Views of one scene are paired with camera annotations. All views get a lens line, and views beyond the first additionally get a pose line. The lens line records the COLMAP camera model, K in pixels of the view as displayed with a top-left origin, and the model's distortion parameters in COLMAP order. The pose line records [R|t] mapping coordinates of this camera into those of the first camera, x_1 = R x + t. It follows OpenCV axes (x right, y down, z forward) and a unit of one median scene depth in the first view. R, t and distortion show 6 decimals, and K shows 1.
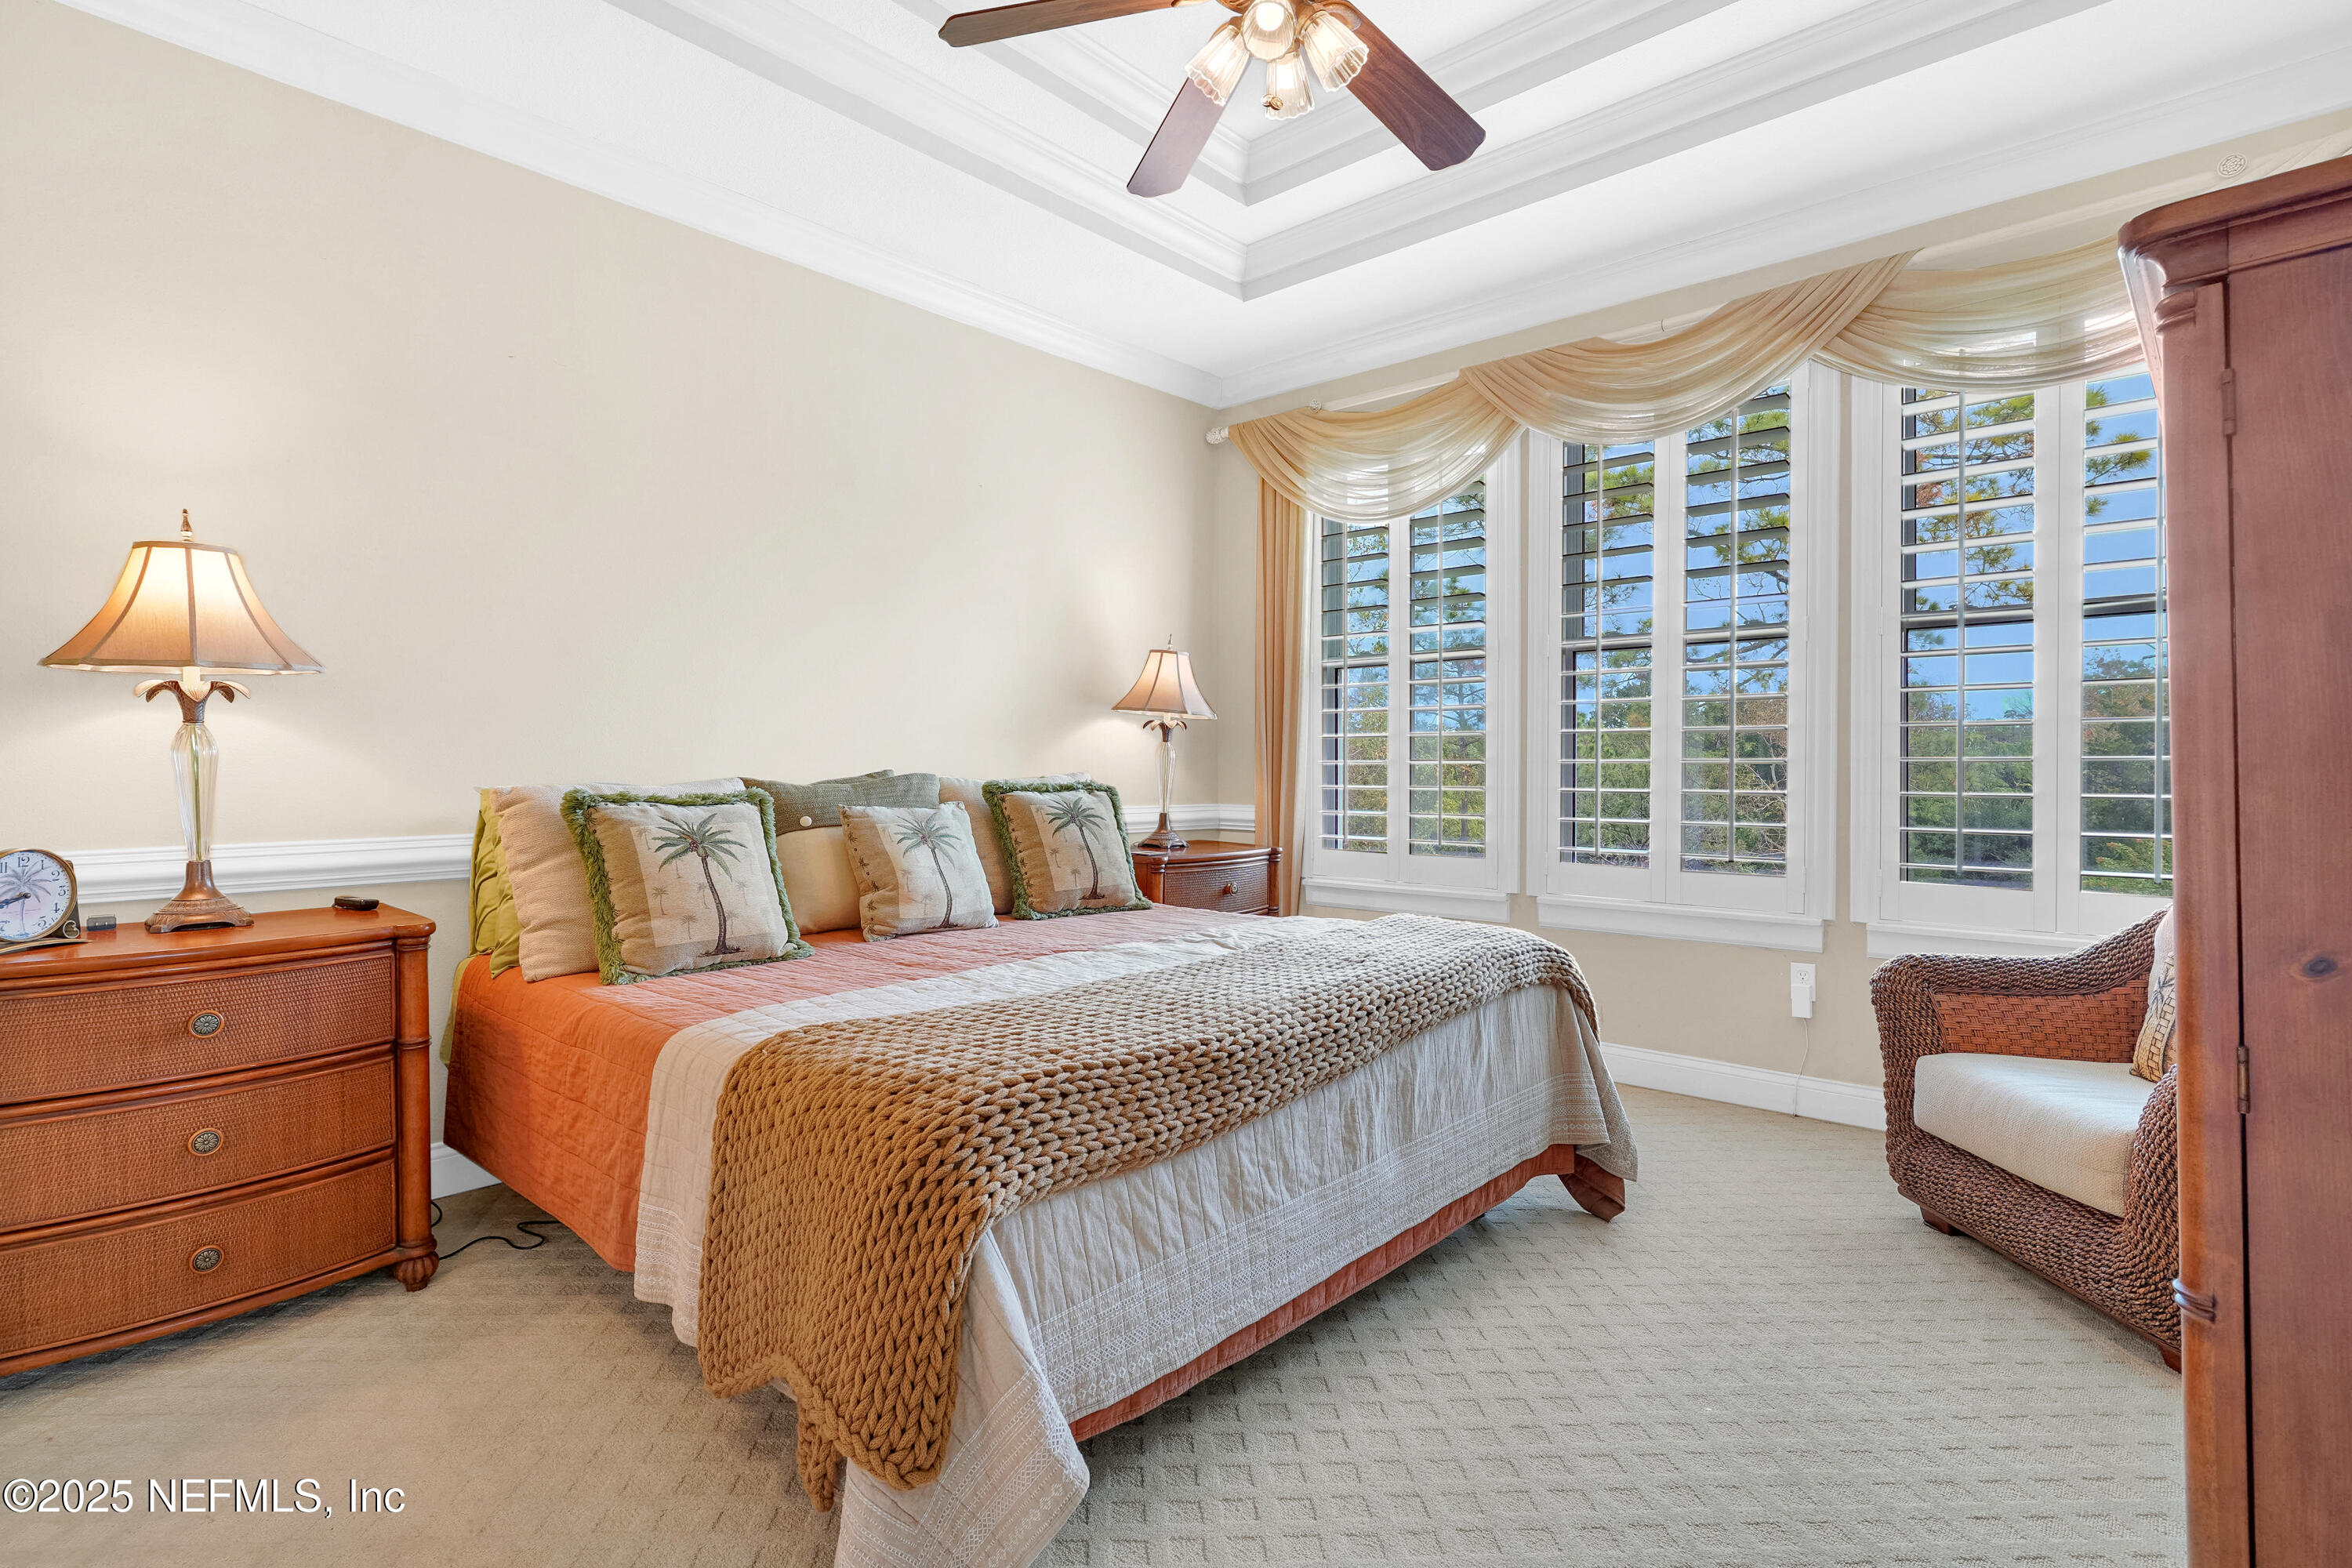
lens RADIAL K [[1130.8, 0, 1173.4], [0, 1130.8, 773.4], [0, 0, 1]] dist [-0.013248, 0.000692]
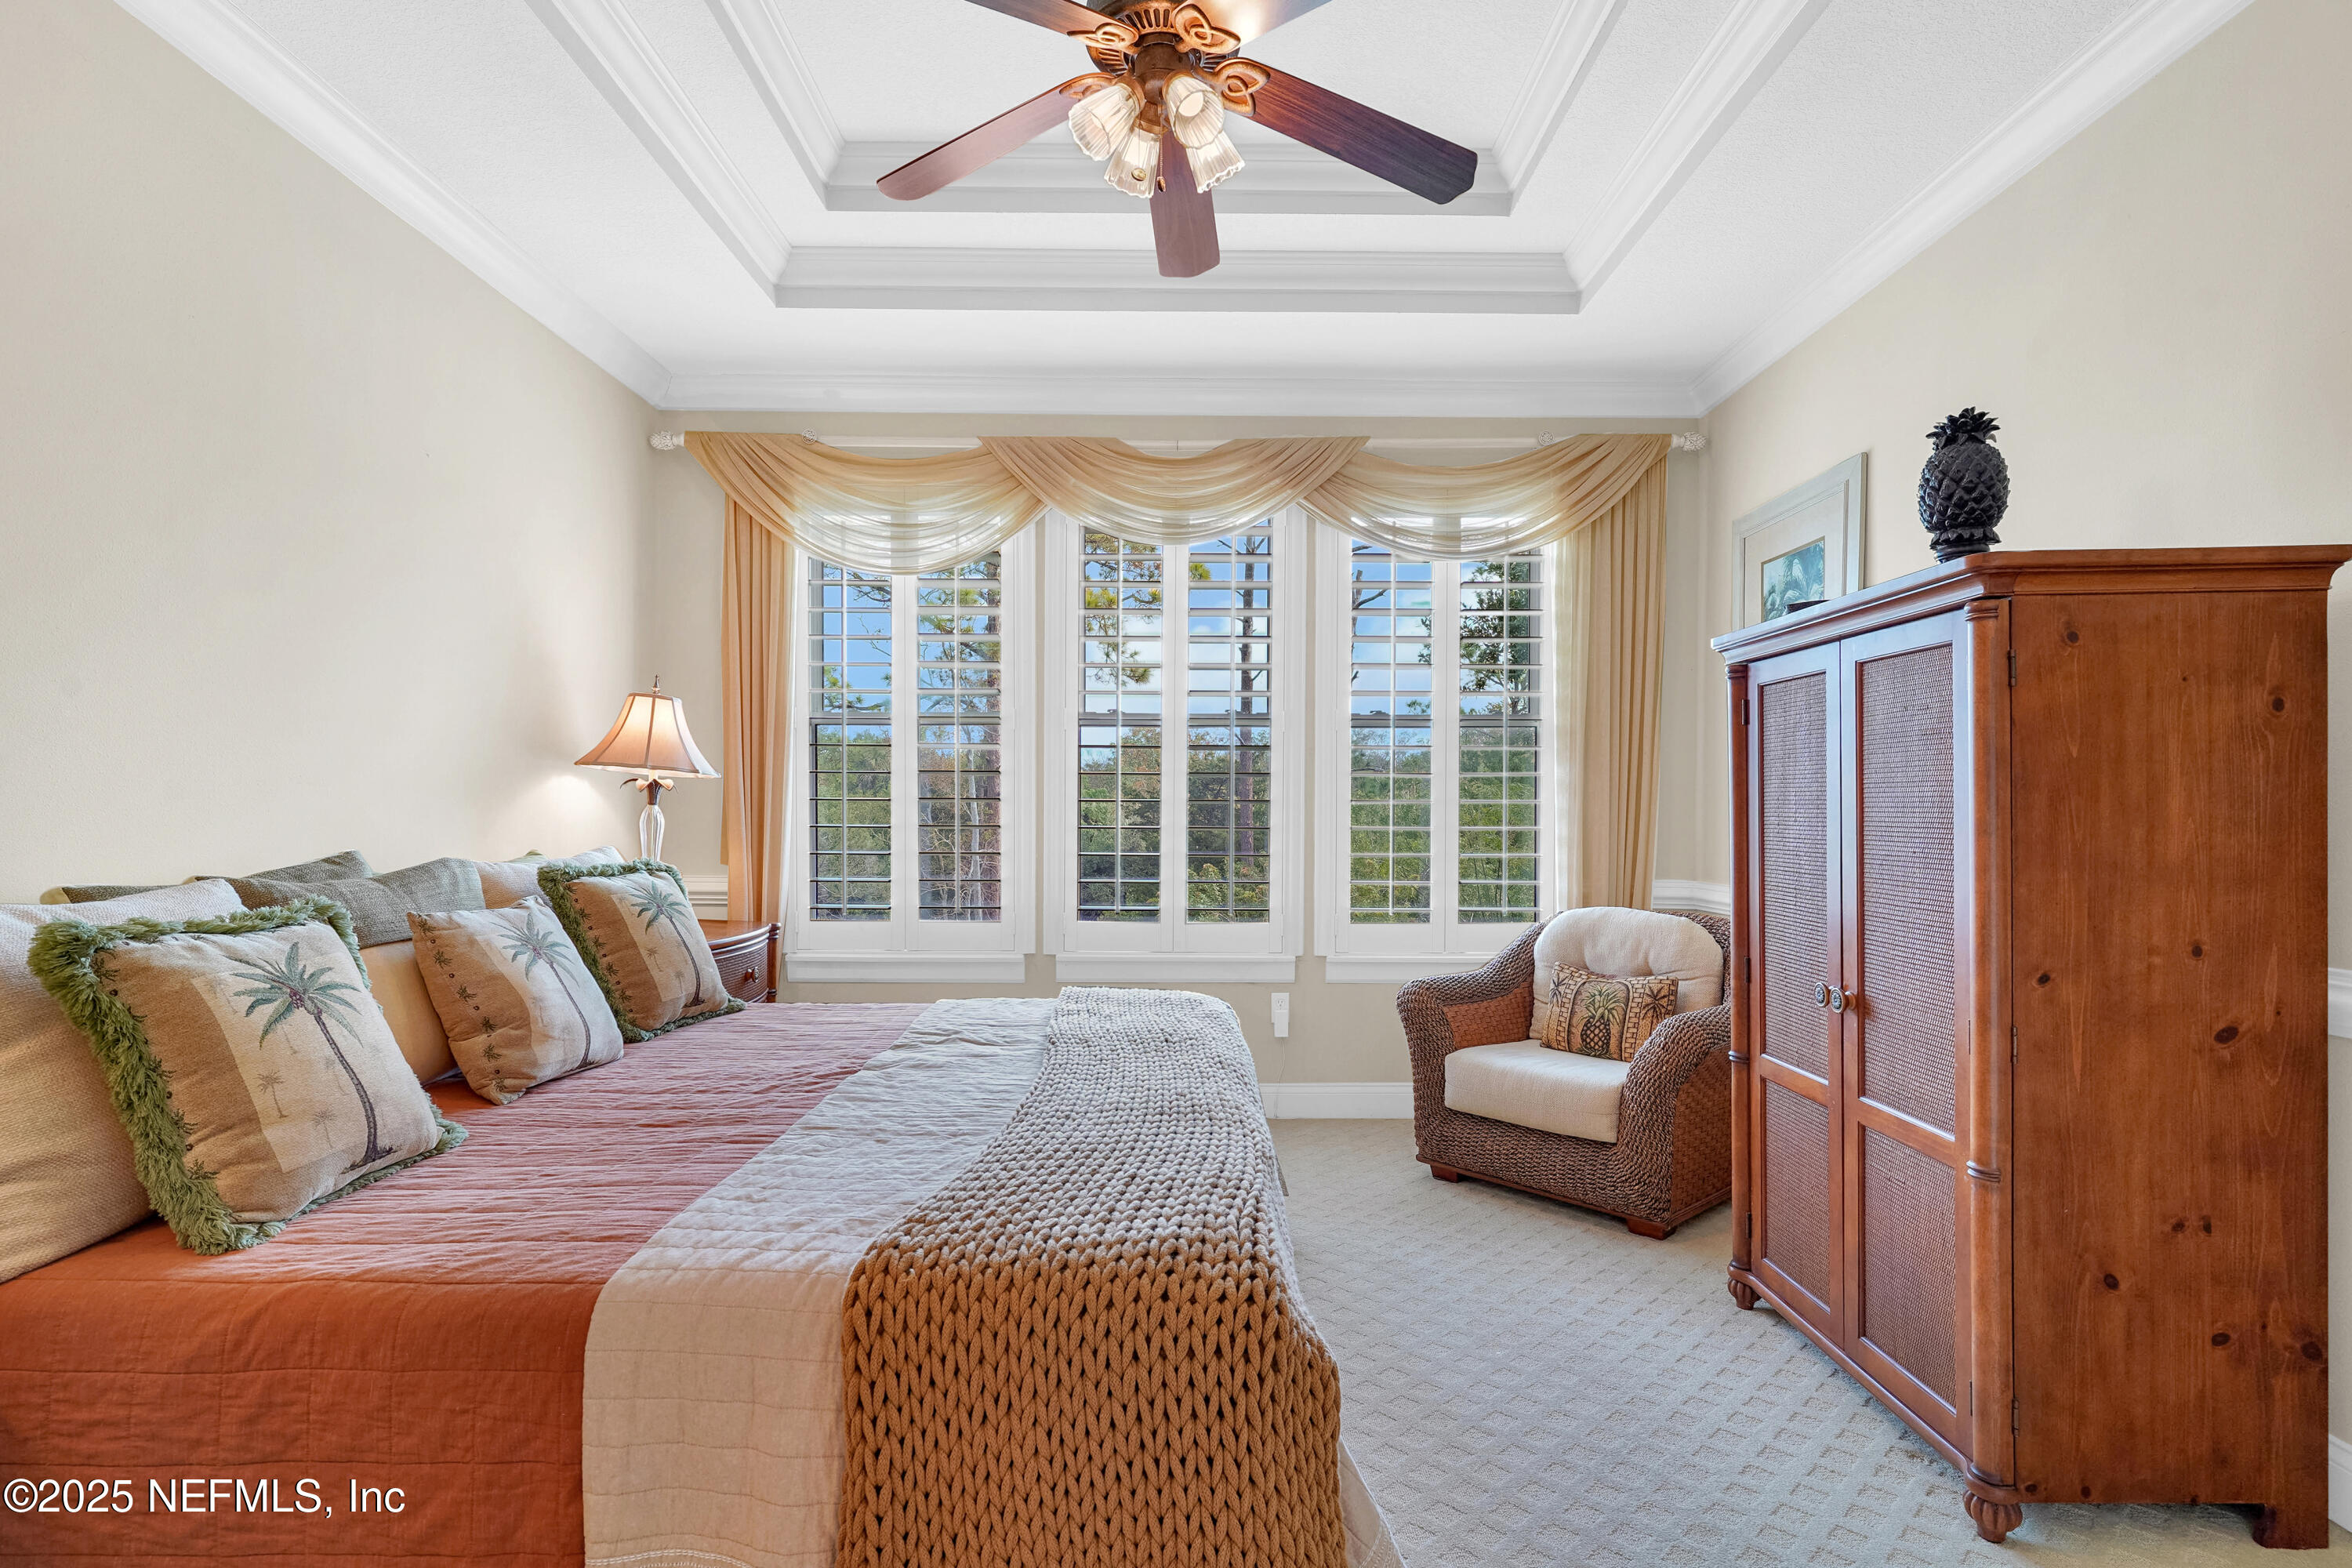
lens RADIAL K [[1127.2, 0, 1183.3], [0, 1127.2, 833.1], [0, 0, 1]] dist [-0.012243, 0.001881]
pose [[0.738620, -0.011106, 0.674030, -0.397081], [-0.000641, 0.999852, 0.017177, -0.031128], [-0.674121, -0.013120, 0.738504, 0.181015]]
